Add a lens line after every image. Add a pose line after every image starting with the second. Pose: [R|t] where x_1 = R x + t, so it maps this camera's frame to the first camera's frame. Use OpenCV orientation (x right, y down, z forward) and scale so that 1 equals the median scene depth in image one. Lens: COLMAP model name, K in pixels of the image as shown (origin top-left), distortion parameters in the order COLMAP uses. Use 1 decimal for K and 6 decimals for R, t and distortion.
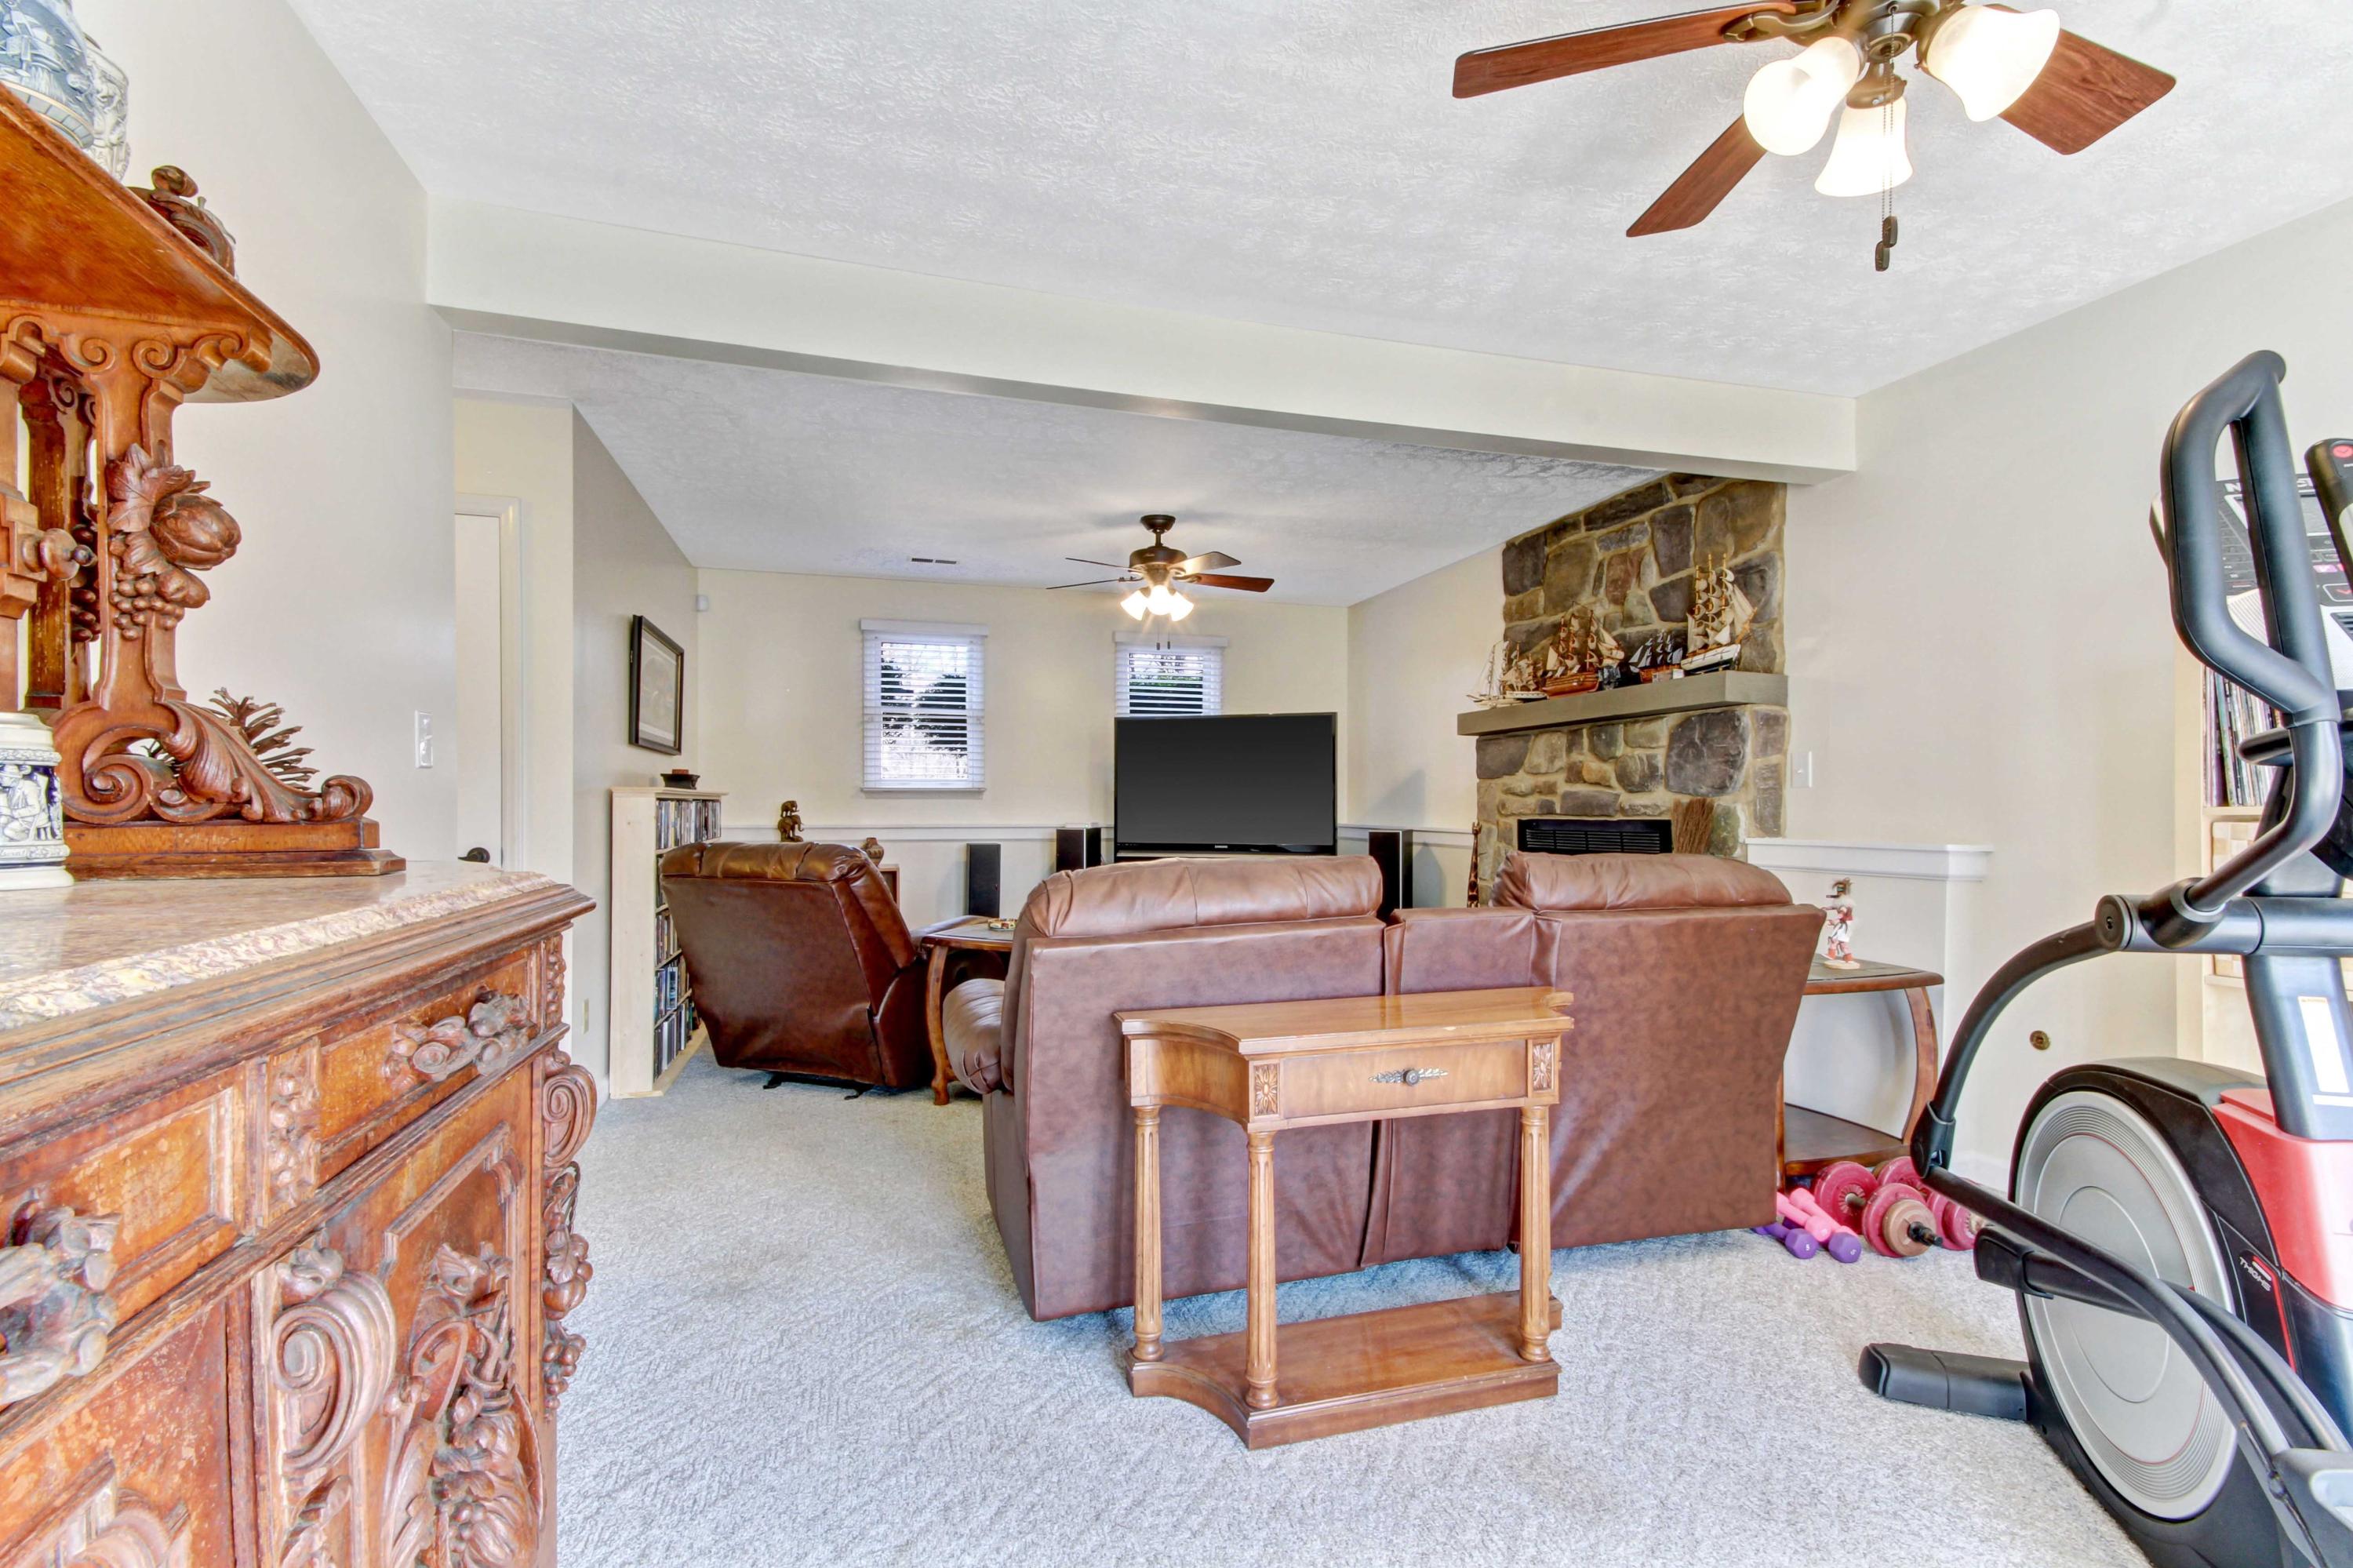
lens RADIAL K [[1084.7, 0, 1210.1], [0, 1084.7, 811.9], [0, 0, 1]] dist [0.015936, 0.000035]
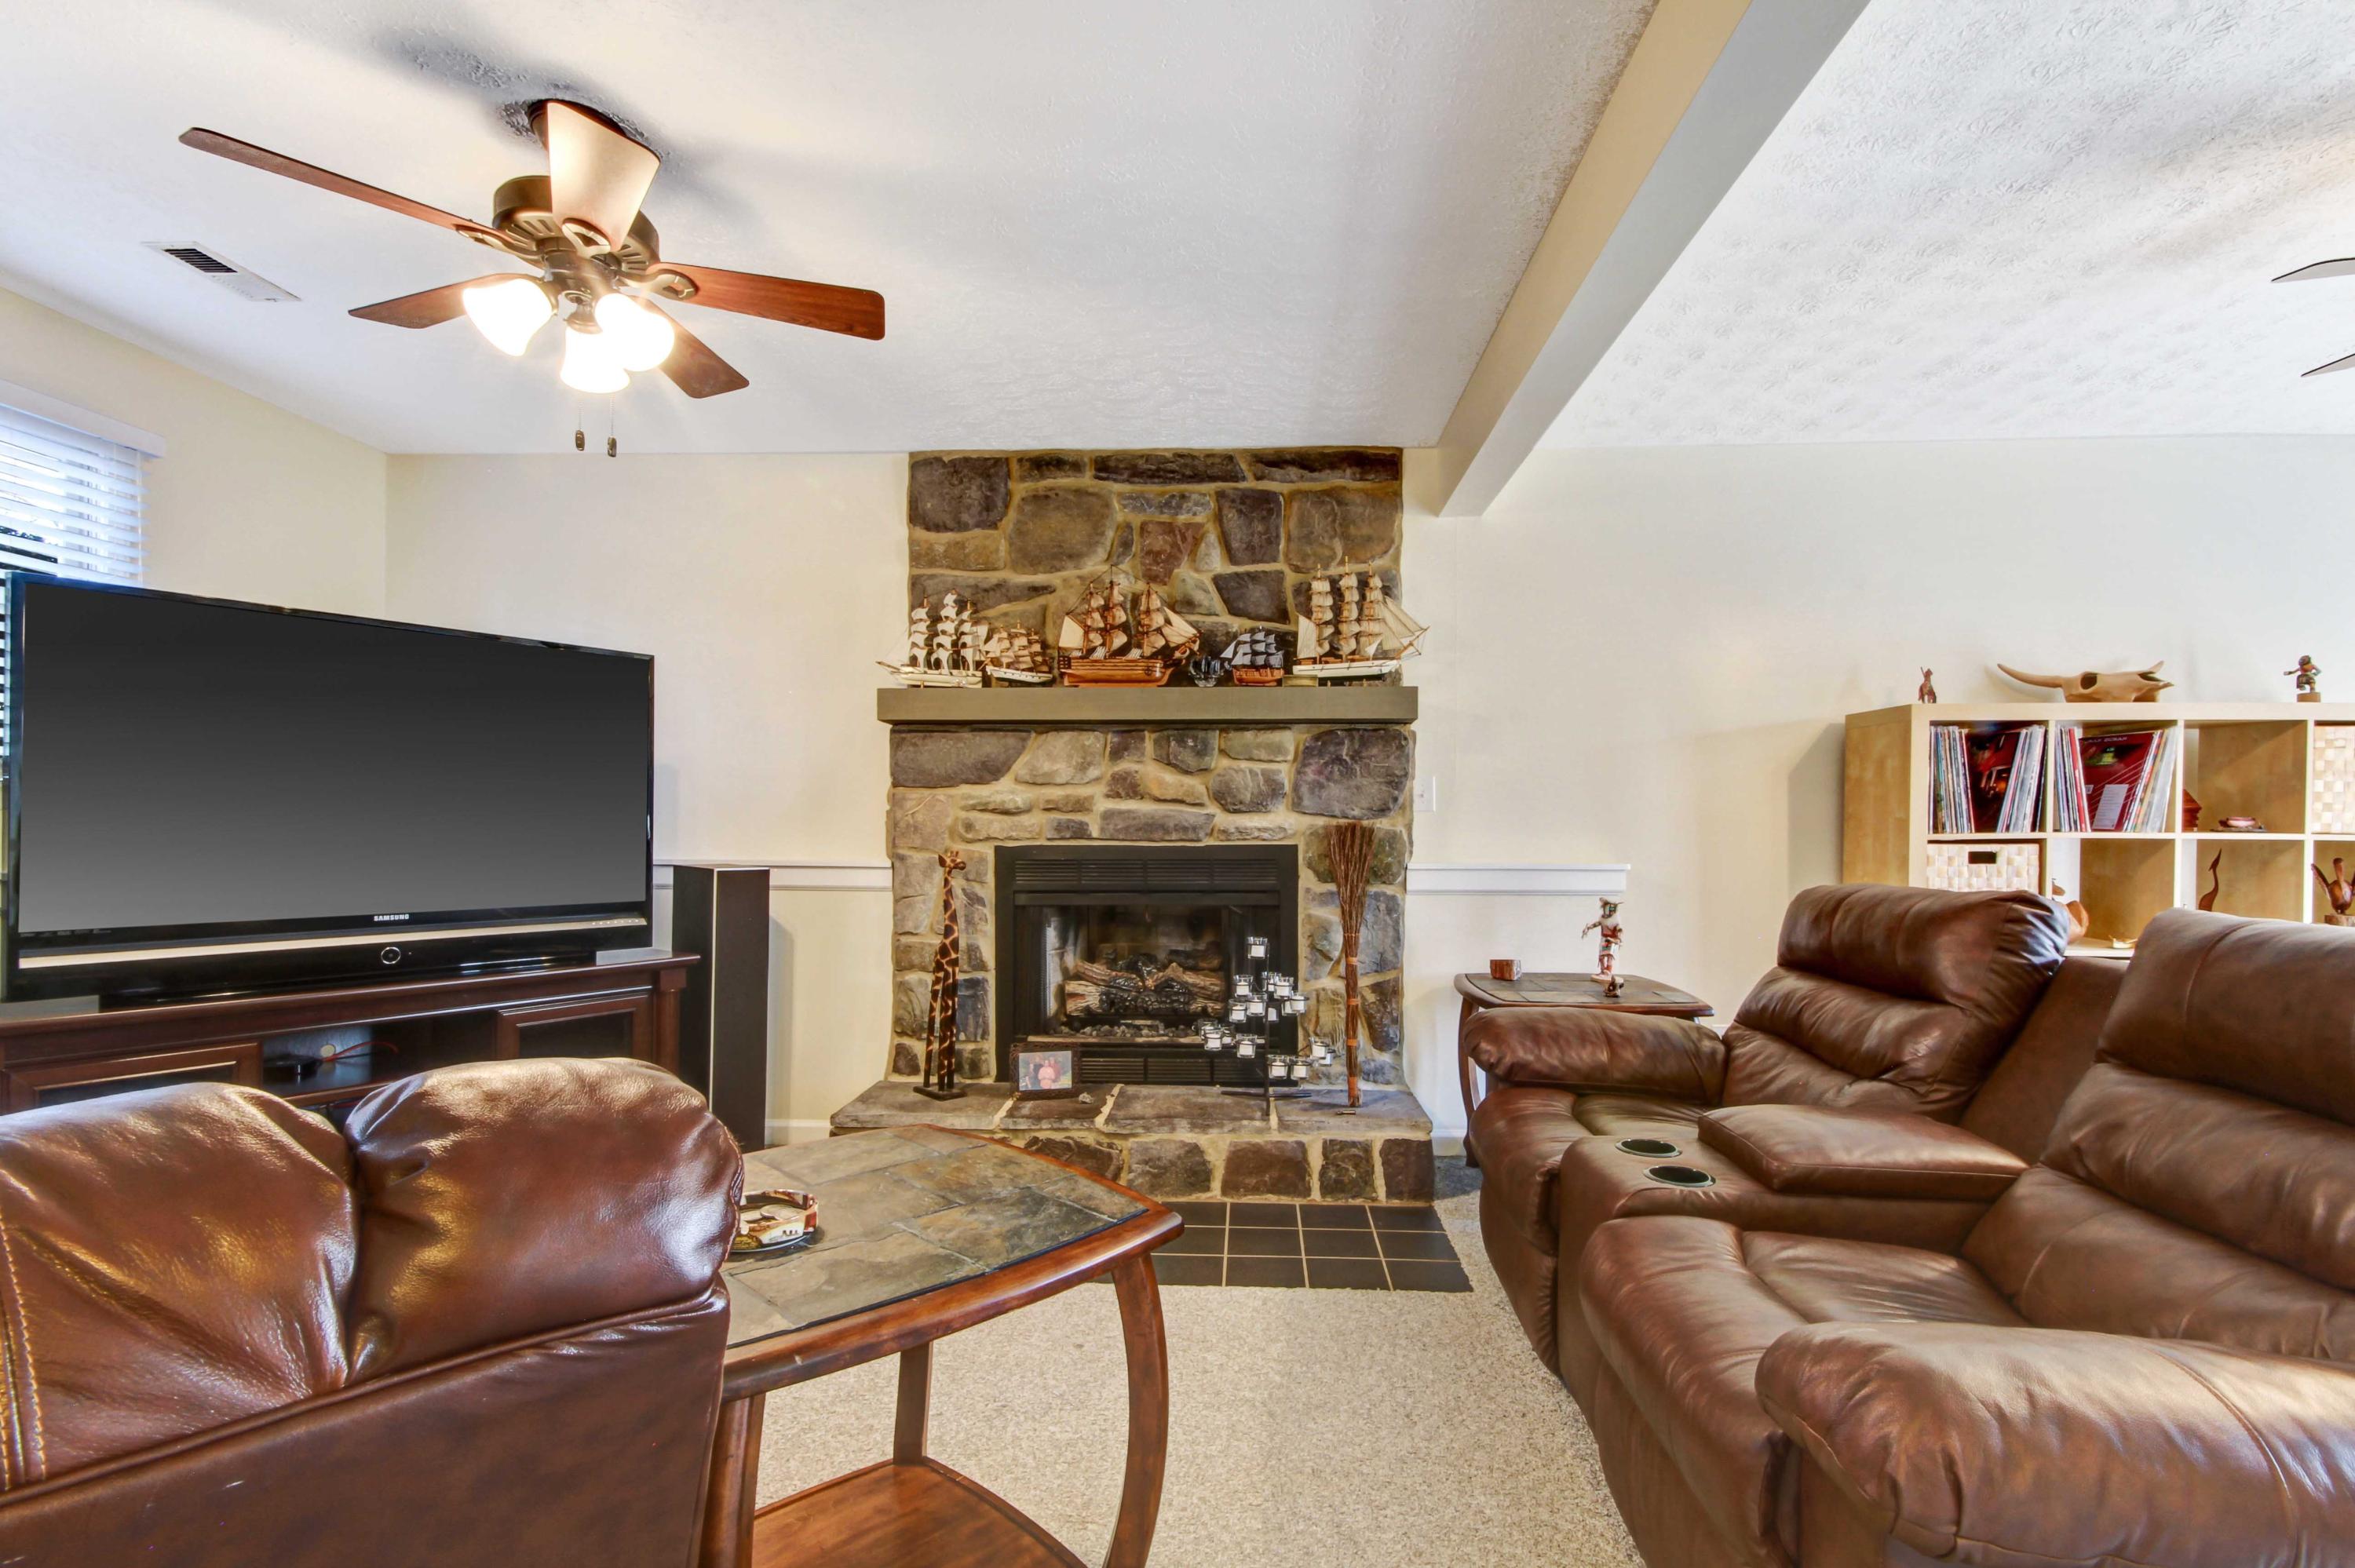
lens RADIAL K [[1092.9, 0, 1182.1], [0, 1092.9, 820.8], [0, 0, 1]] dist [-0.000023, -0.000119]
pose [[0.342565, 0.010171, 0.939439, -0.403136], [-0.000133, 0.999942, -0.010777, -0.002505], [-0.939494, 0.003567, 0.342547, 0.725326]]
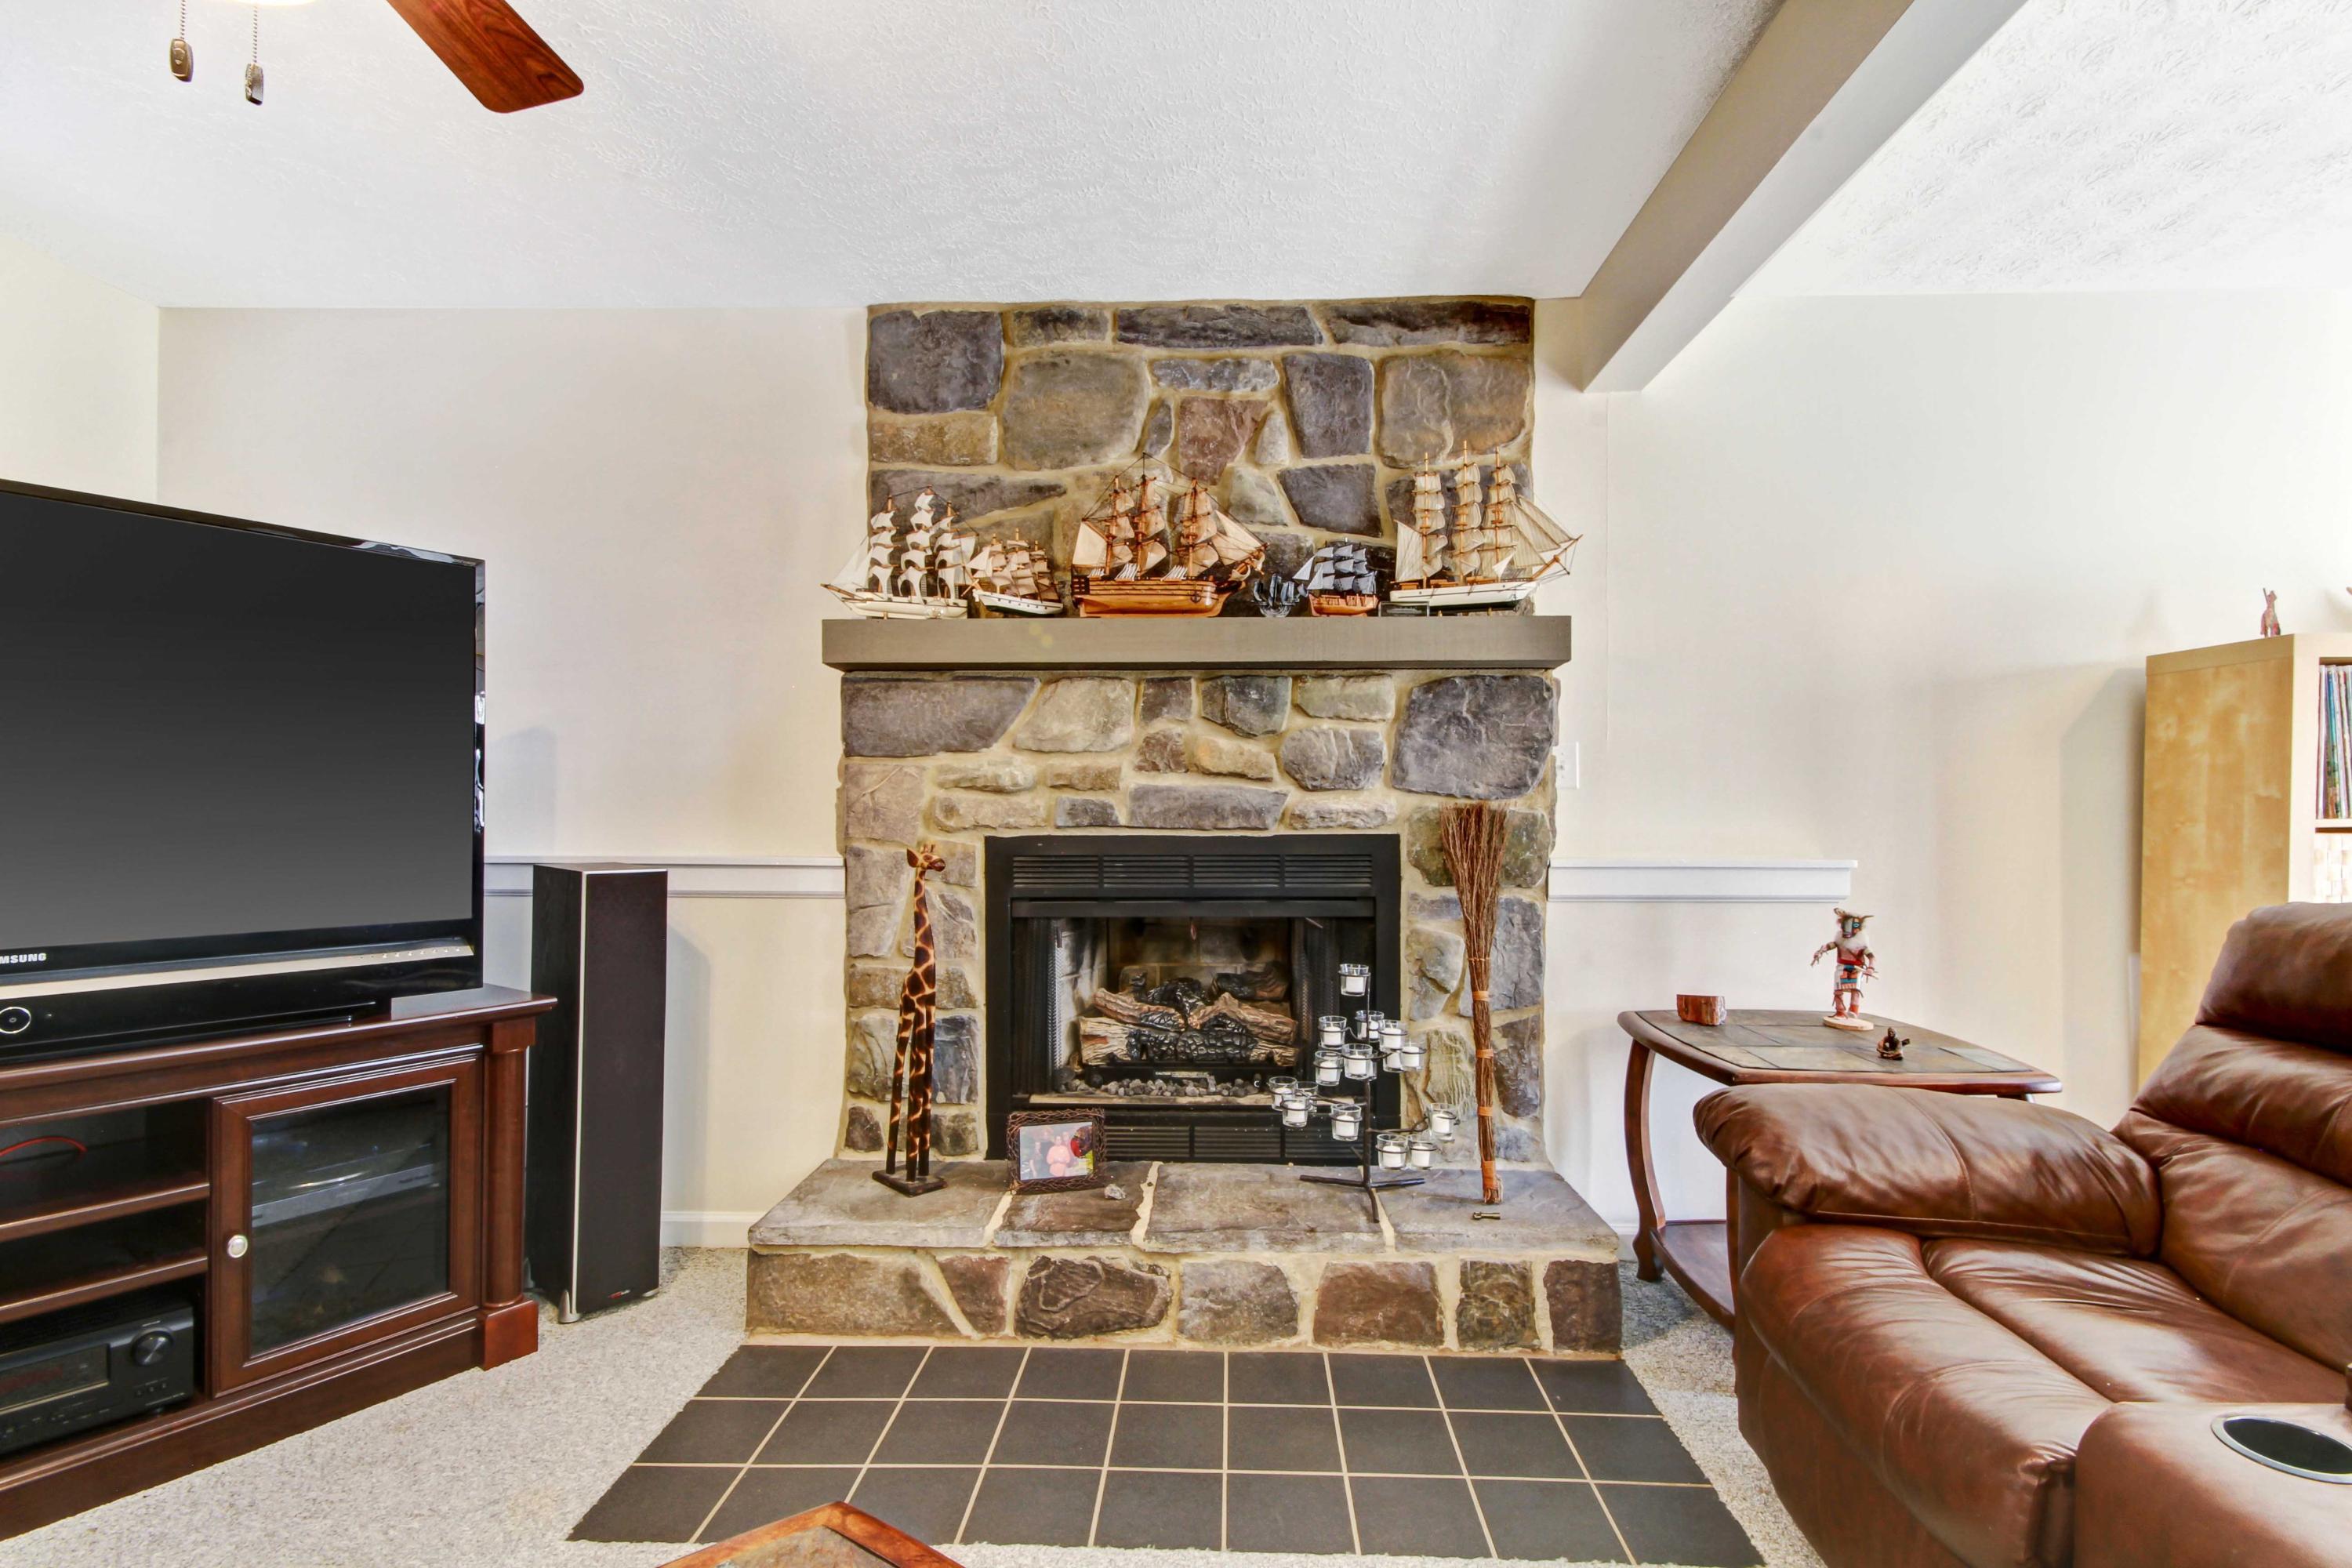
lens RADIAL K [[1093.4, 0, 1181.7], [0, 1093.4, 805.0], [0, 0, 1]] dist [0.011108, 0.000196]
pose [[0.331095, 0.008890, 0.943555, -0.211230], [0.001361, 0.999950, -0.009899, -0.003739], [-0.943596, 0.004561, 0.331067, 0.837985]]
